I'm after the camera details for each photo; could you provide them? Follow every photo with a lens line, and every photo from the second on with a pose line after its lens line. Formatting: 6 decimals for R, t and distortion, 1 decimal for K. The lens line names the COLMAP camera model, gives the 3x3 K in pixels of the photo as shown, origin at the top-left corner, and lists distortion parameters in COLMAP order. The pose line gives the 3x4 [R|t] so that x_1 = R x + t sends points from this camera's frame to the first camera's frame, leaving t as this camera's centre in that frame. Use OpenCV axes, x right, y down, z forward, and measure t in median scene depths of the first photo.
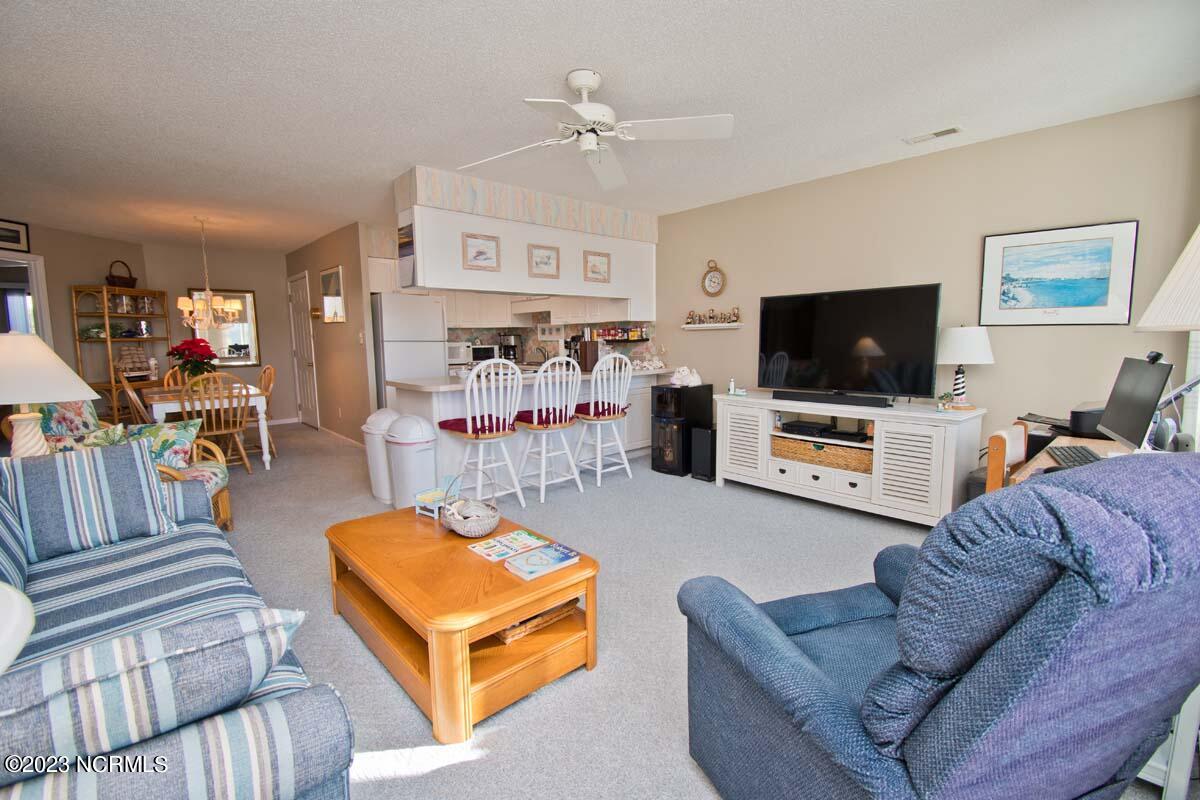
lens RADIAL K [[536.9, 0, 600.0], [0, 536.9, 400.0], [0, 0, 1]] dist [0.000905, -0.017606]
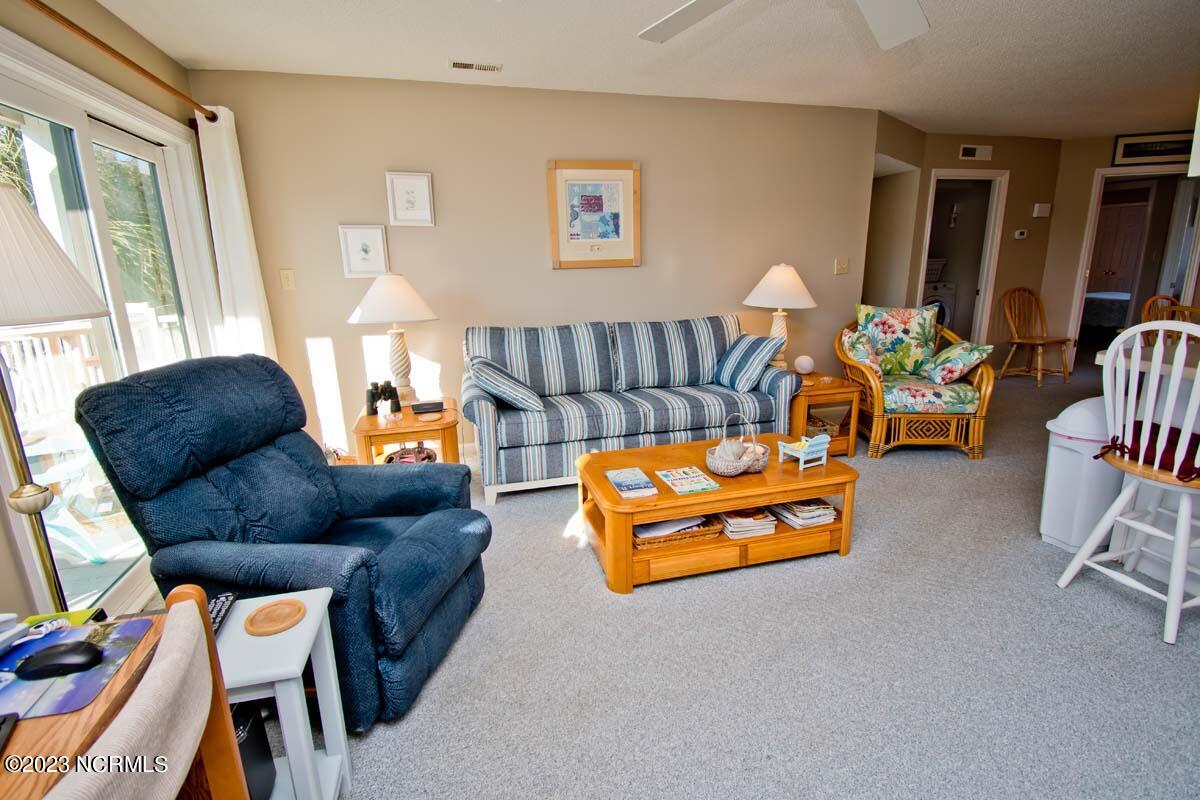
lens RADIAL K [[554.5, 0, 600.0], [0, 554.5, 400.0], [0, 0, 1]] dist [0.003816, -0.017566]
pose [[-0.472573, 0.231285, -0.850401, 0.362297], [-0.071622, 0.951678, 0.298629, -0.088695], [0.878377, 0.202031, -0.433172, 0.575951]]
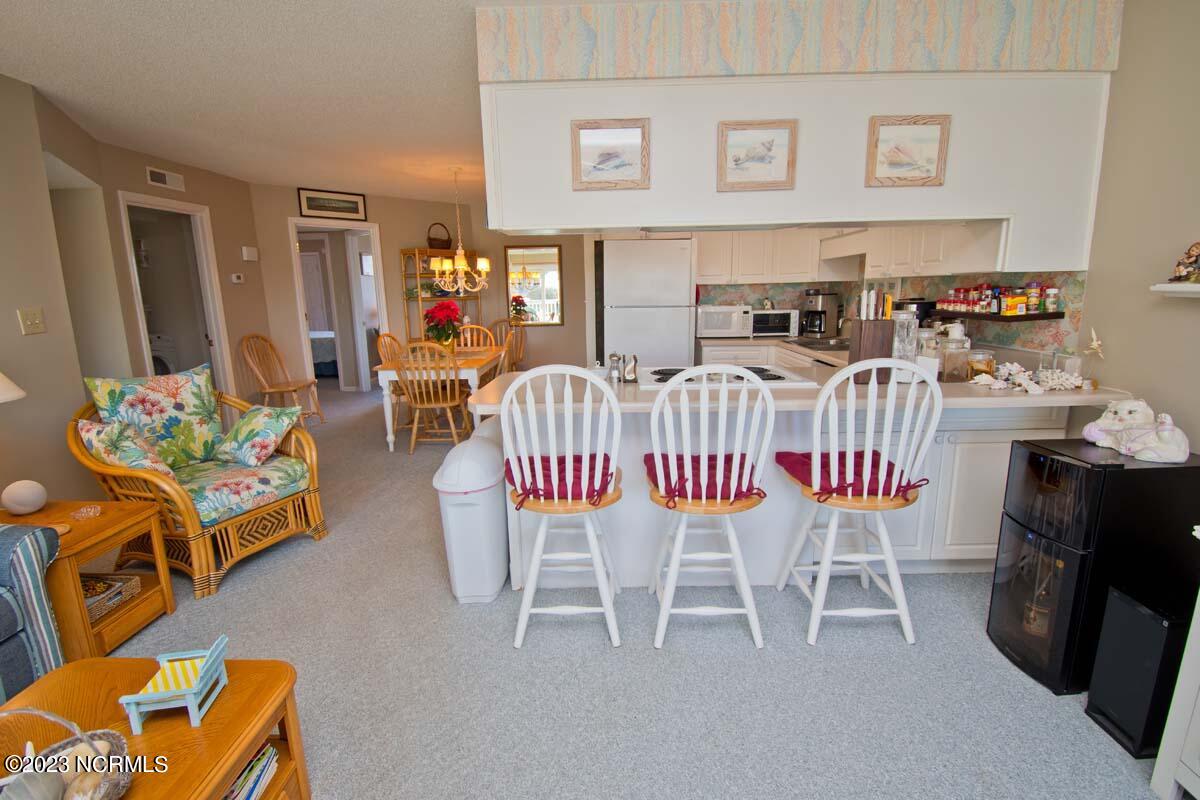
lens RADIAL K [[554.5, 0, 600.0], [0, 554.5, 400.0], [0, 0, 1]] dist [0.003816, -0.017566]
pose [[0.718712, 0.134387, -0.682197, 0.148312], [-0.069032, 0.990088, 0.122313, -0.082716], [0.691872, -0.040815, 0.720865, 0.483447]]
